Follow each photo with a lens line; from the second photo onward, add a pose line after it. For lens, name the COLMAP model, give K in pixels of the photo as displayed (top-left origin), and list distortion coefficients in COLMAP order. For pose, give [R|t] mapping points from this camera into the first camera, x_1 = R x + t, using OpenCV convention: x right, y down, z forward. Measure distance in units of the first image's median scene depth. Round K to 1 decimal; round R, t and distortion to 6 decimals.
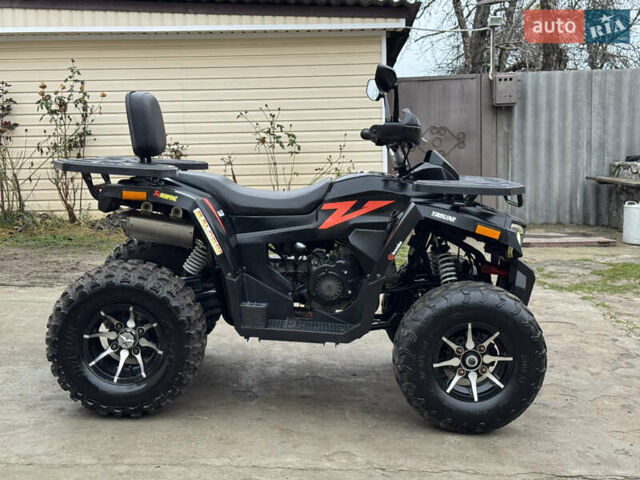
lens RADIAL K [[894.1, 0, 317.7], [0, 894.1, 238.2], [0, 0, 1]] dist [0.127503, -0.027690]
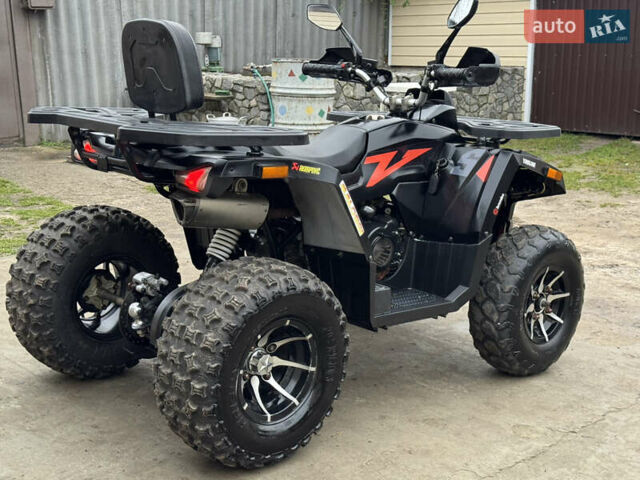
lens RADIAL K [[894.1, 0, 317.7], [0, 894.1, 238.2], [0, 0, 1]] dist [0.127503, -0.027690]
pose [[0.735378, -0.143867, 0.662209, -0.216146], [0.067295, 0.987878, 0.139888, -0.030350], [-0.674307, -0.058307, 0.736145, 0.137615]]
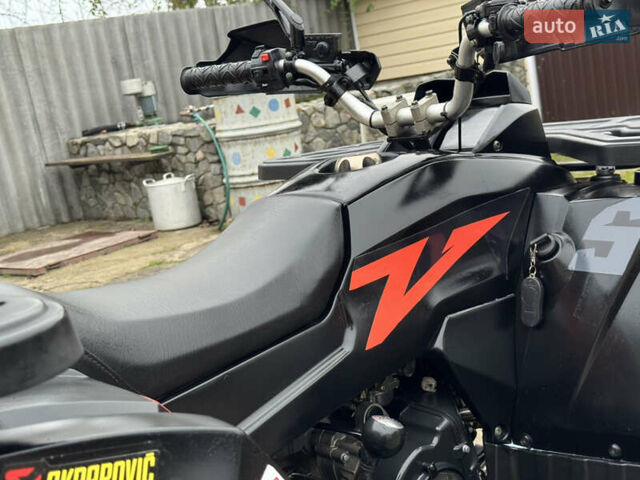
lens RADIAL K [[894.1, 0, 317.7], [0, 894.1, 238.2], [0, 0, 1]] dist [0.127503, -0.027690]
pose [[0.702301, -0.244026, 0.668749, -0.077644], [0.237124, 0.965955, 0.103455, -0.031000], [-0.671227, 0.085920, 0.736255, 0.269875]]
